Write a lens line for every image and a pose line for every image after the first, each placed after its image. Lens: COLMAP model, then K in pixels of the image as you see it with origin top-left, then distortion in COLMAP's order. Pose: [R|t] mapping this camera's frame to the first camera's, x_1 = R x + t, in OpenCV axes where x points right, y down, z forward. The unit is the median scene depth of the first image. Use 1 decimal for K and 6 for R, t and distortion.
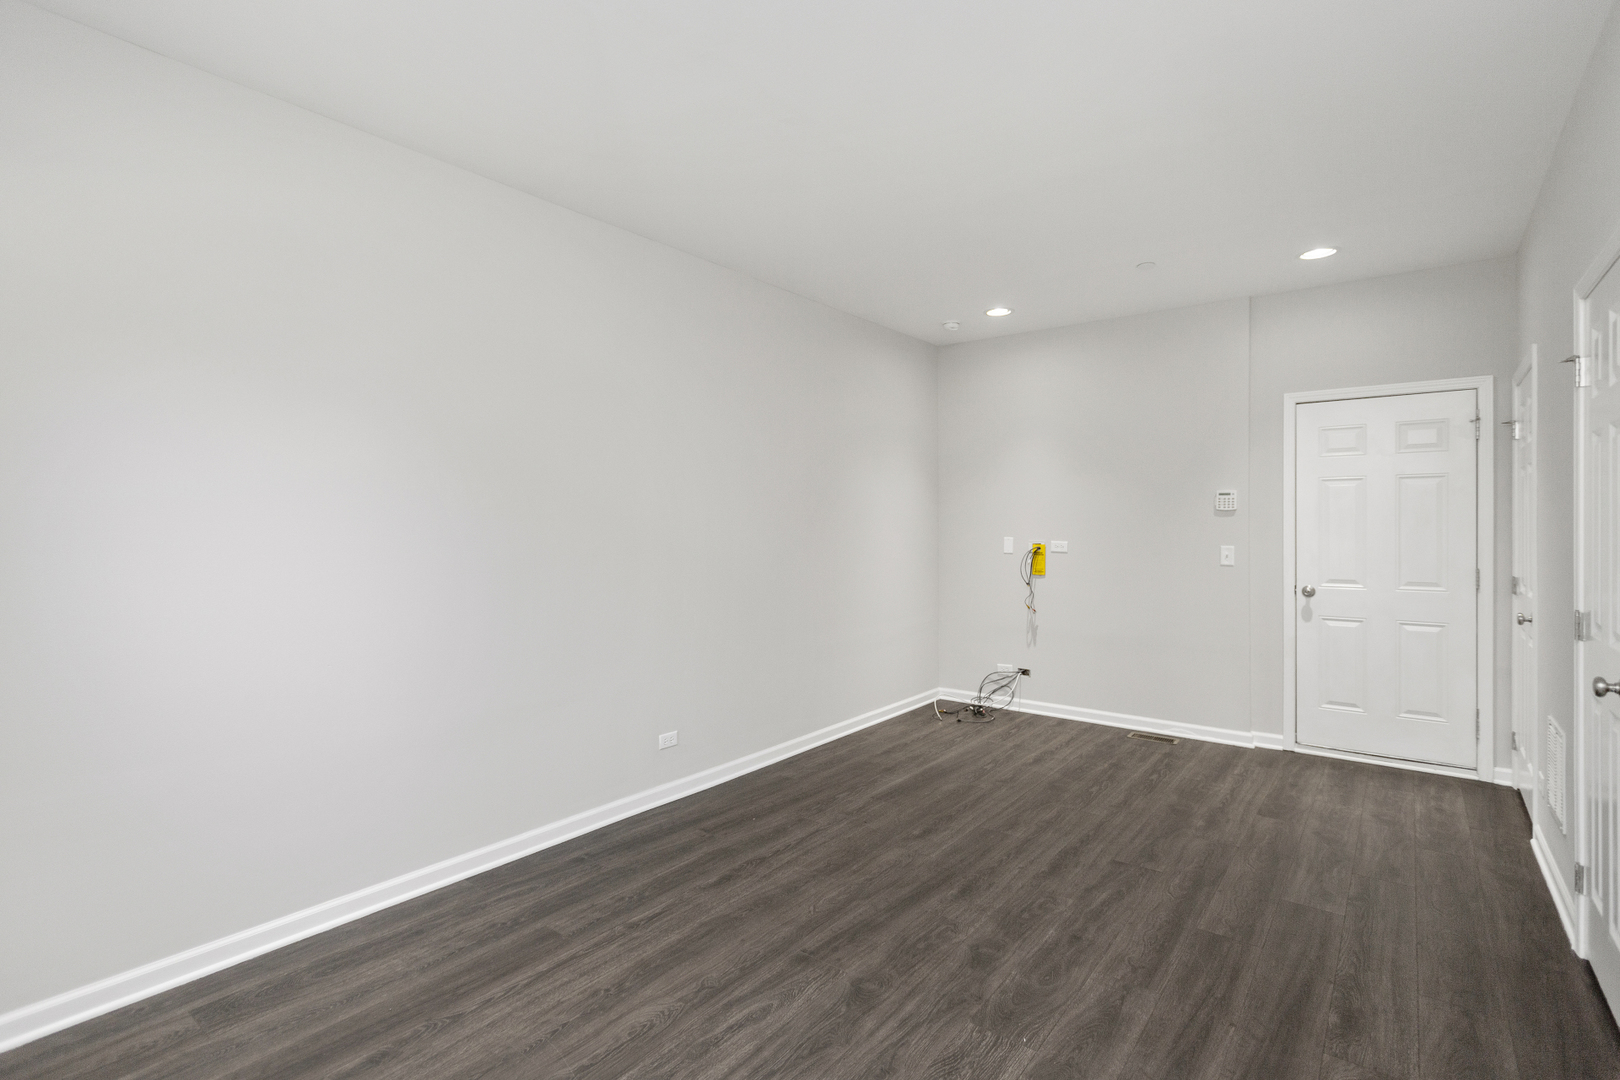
lens RADIAL K [[784.4, 0, 808.7], [0, 784.4, 512.6], [0, 0, 1]] dist [0.000848, -0.000042]
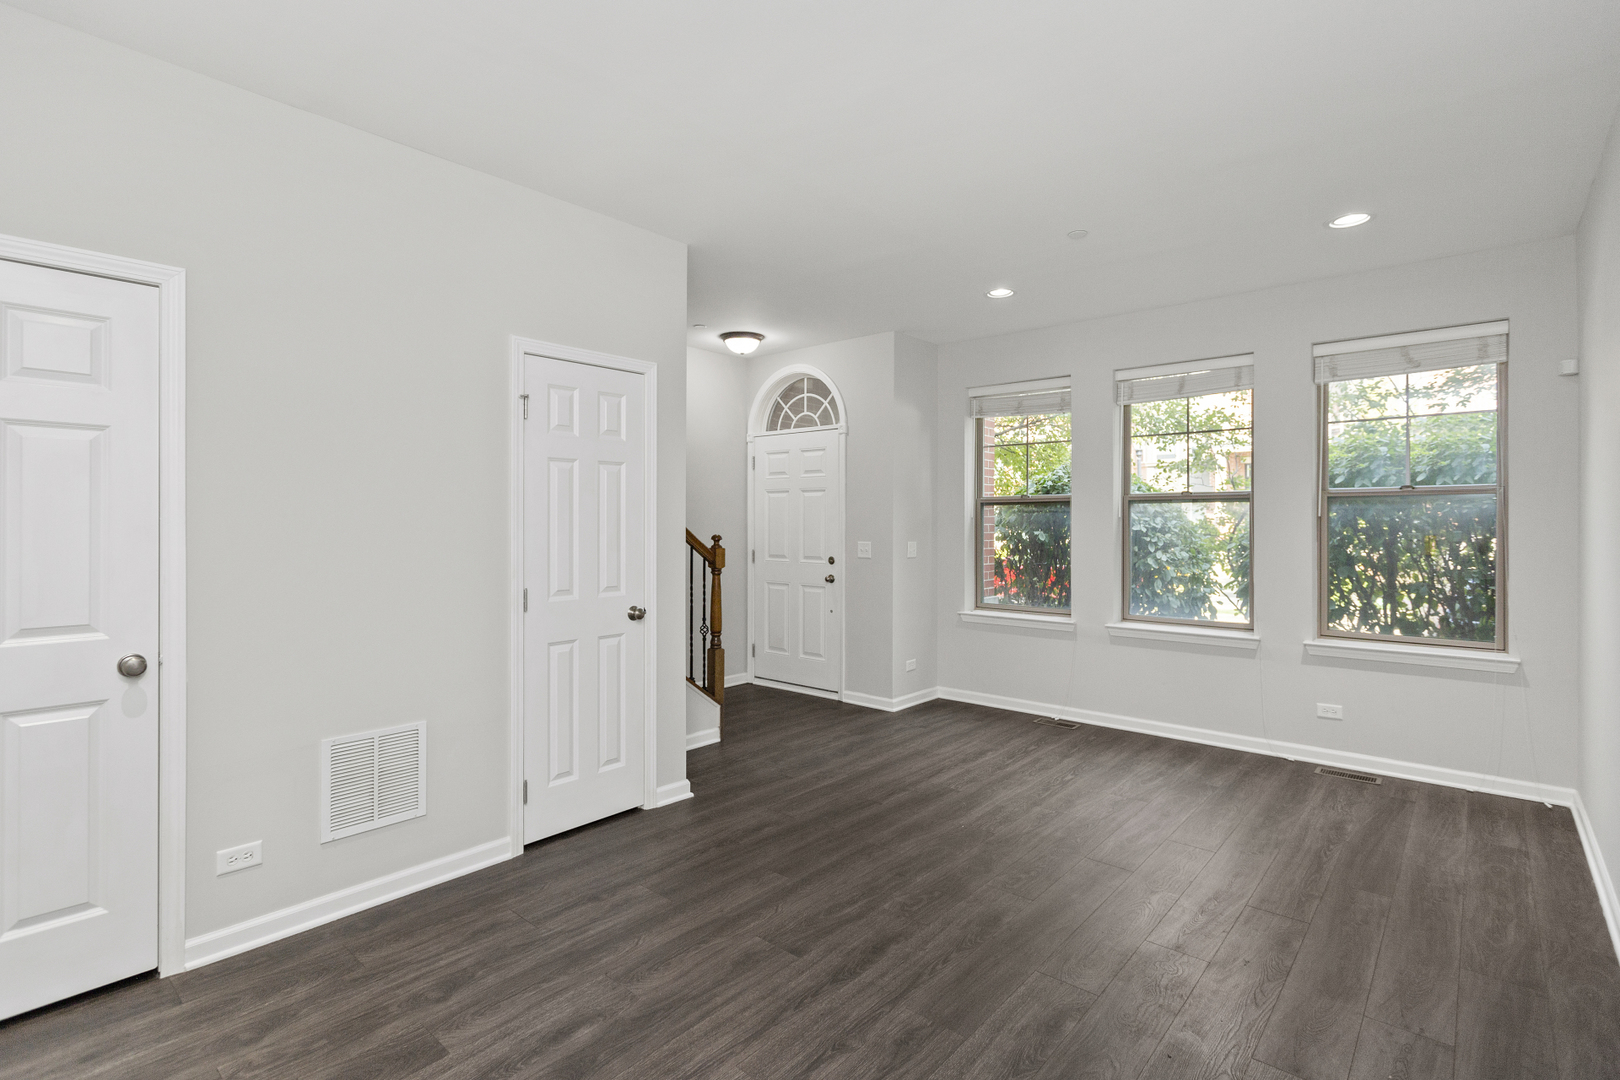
lens RADIAL K [[784.4, 0, 808.7], [0, 784.4, 512.6], [0, 0, 1]] dist [0.000848, -0.000042]
pose [[-0.998506, 0.001992, 0.054612, 0.351807], [0.000442, 0.999597, -0.028383, 0.028318], [-0.054647, -0.028316, -0.998104, 1.872670]]
